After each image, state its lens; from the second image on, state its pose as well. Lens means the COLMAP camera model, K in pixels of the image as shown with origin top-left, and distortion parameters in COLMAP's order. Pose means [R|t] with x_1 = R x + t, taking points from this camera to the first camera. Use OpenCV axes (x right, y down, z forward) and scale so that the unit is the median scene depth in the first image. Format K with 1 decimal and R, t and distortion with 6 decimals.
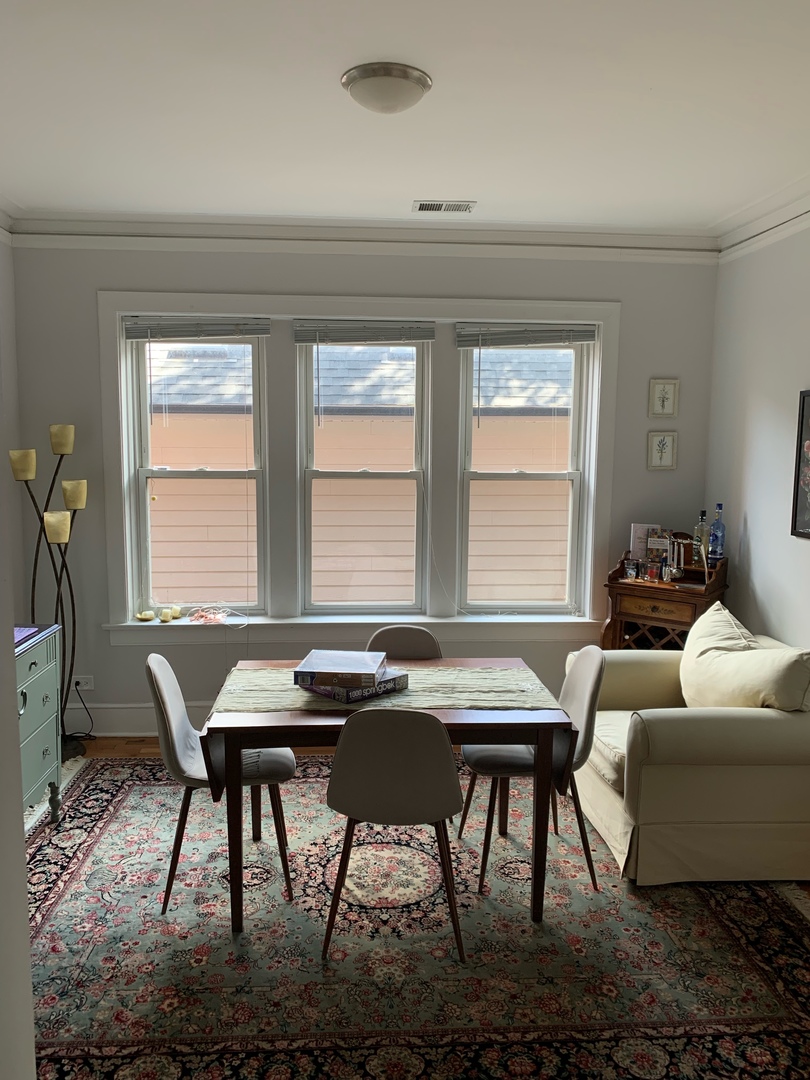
lens RADIAL K [[833.9, 0, 405.0], [0, 833.9, 540.0], [0, 0, 1]] dist [0.029073, -0.005162]
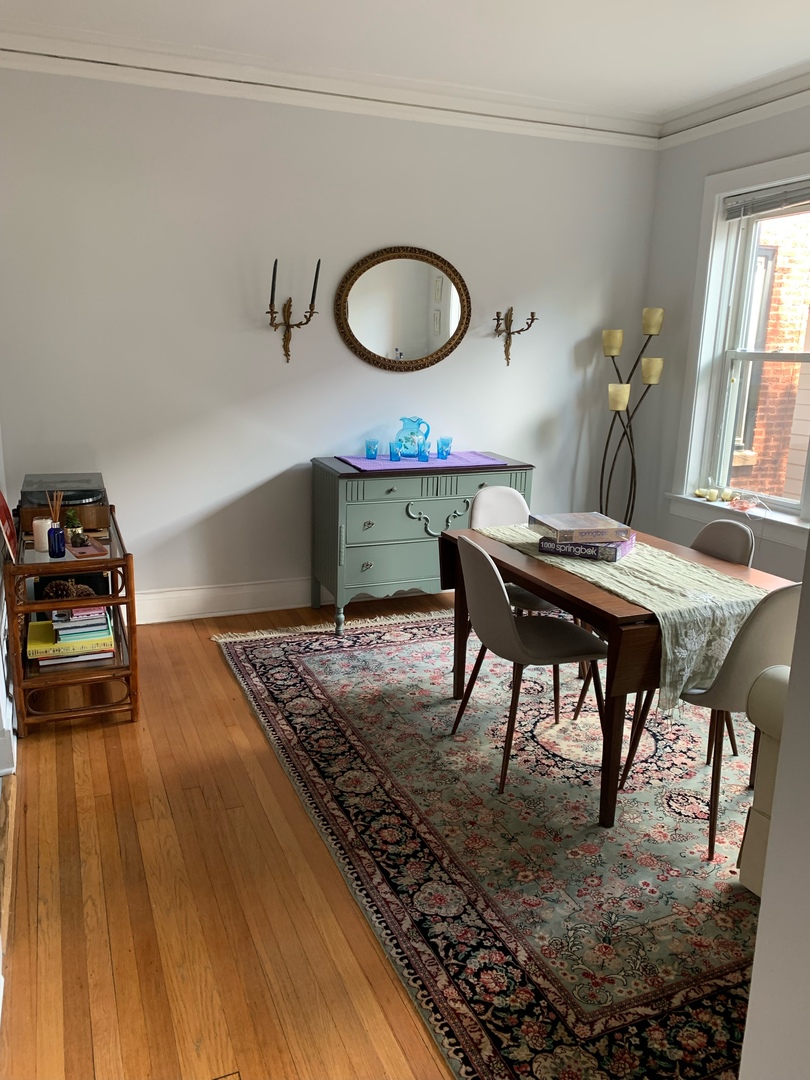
lens RADIAL K [[827.8, 0, 405.0], [0, 827.8, 540.0], [0, 0, 1]] dist [0.095586, -0.133165]
pose [[0.335066, 0.218048, -0.916617, 0.822402], [-0.128517, 0.974337, 0.184800, 0.002995], [0.933389, 0.055881, 0.354490, 0.426586]]
